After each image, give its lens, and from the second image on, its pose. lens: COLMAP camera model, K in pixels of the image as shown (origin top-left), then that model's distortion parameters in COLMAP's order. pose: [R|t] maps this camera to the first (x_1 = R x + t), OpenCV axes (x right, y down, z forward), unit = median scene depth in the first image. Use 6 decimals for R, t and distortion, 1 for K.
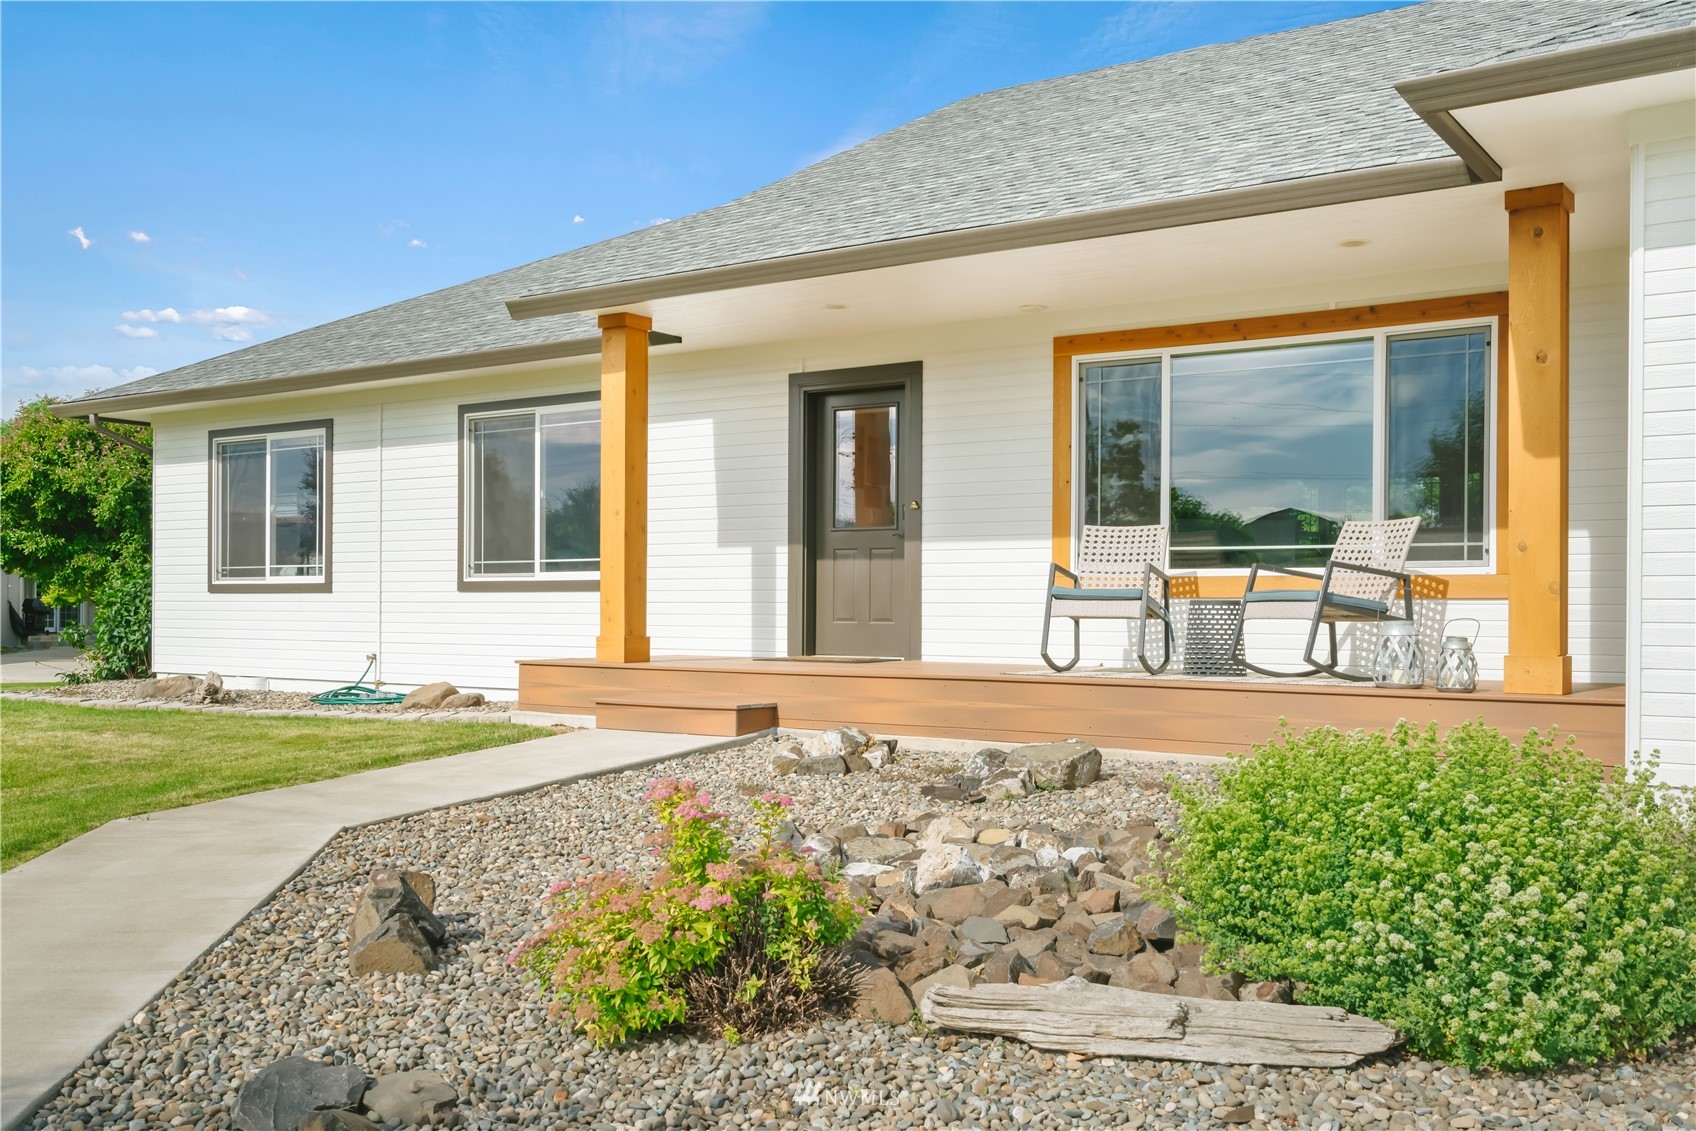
lens RADIAL K [[1383.5, 0, 848.0], [0, 1383.5, 565.5], [0, 0, 1]] dist [0.004586, -0.001491]
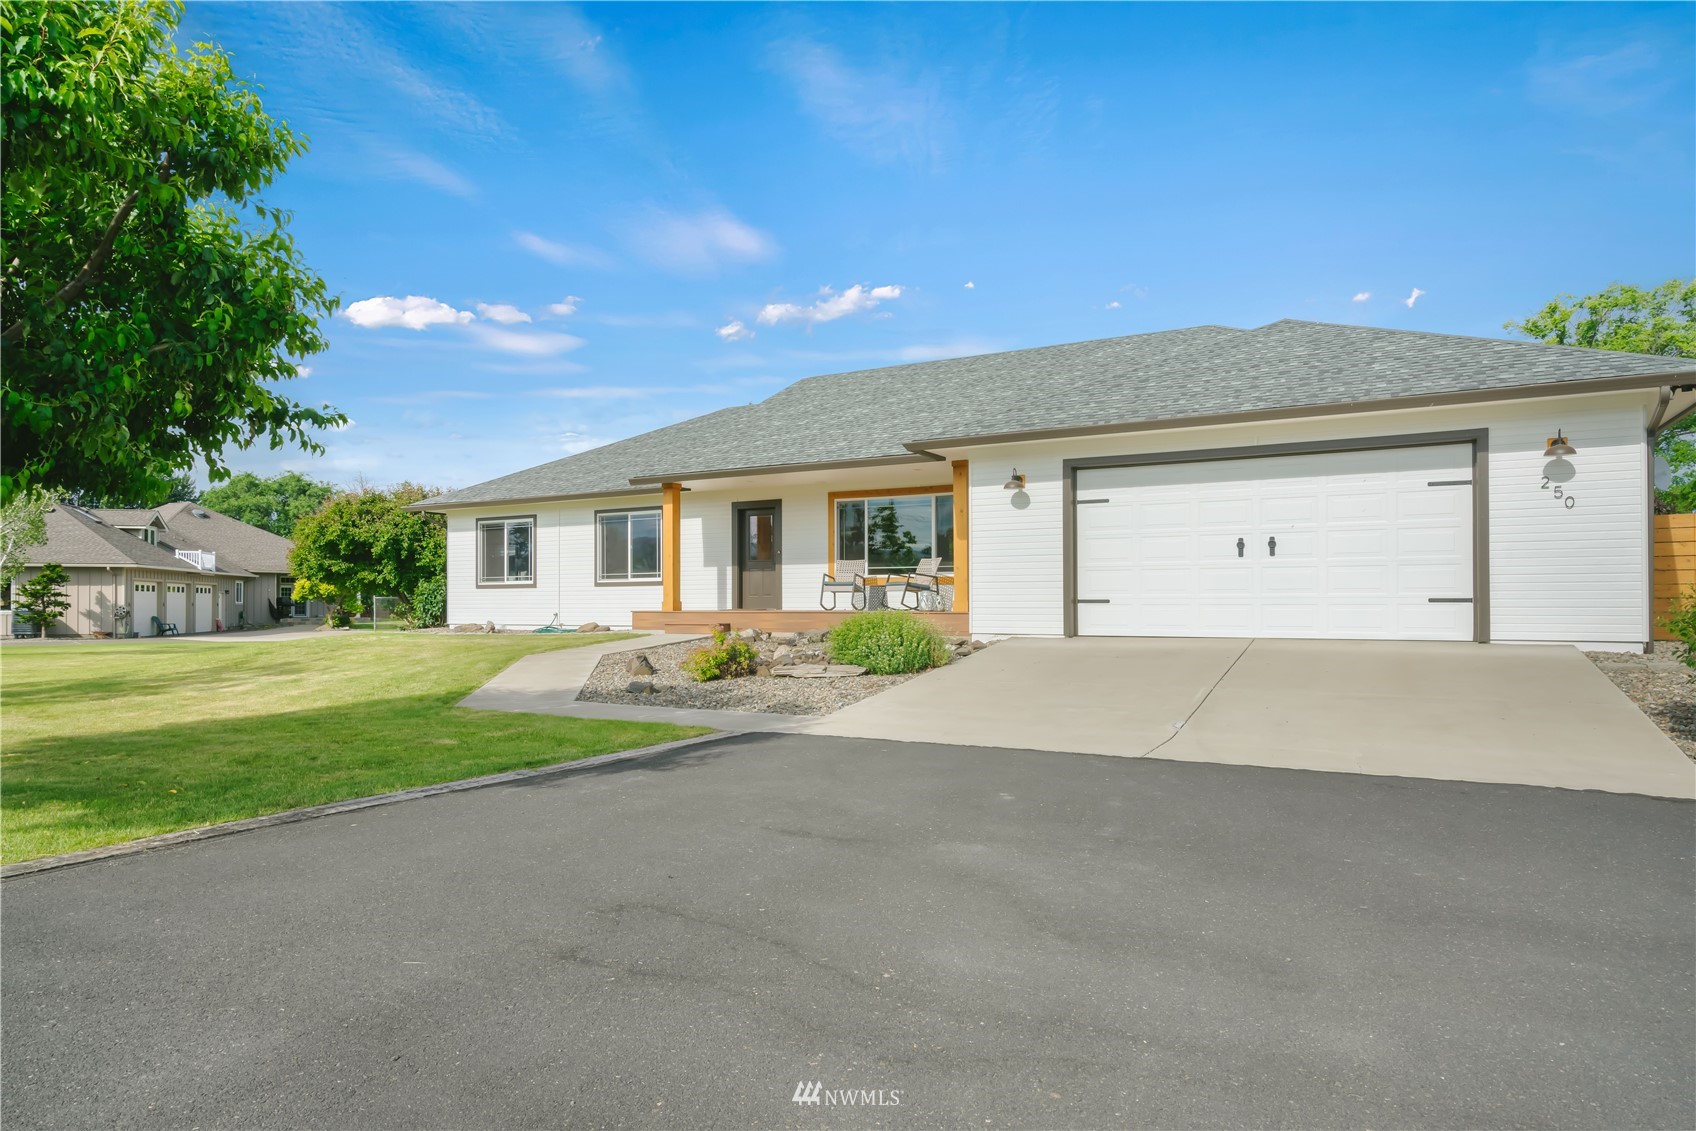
lens RADIAL K [[779.9, 0, 840.0], [0, 779.9, 566.2], [0, 0, 1]] dist [-0.000730, -0.000424]
pose [[0.994092, -0.006643, 0.108341, 0.000507], [0.007735, 0.999923, -0.009670, -0.000575], [-0.108269, 0.010450, 0.994067, -0.505670]]
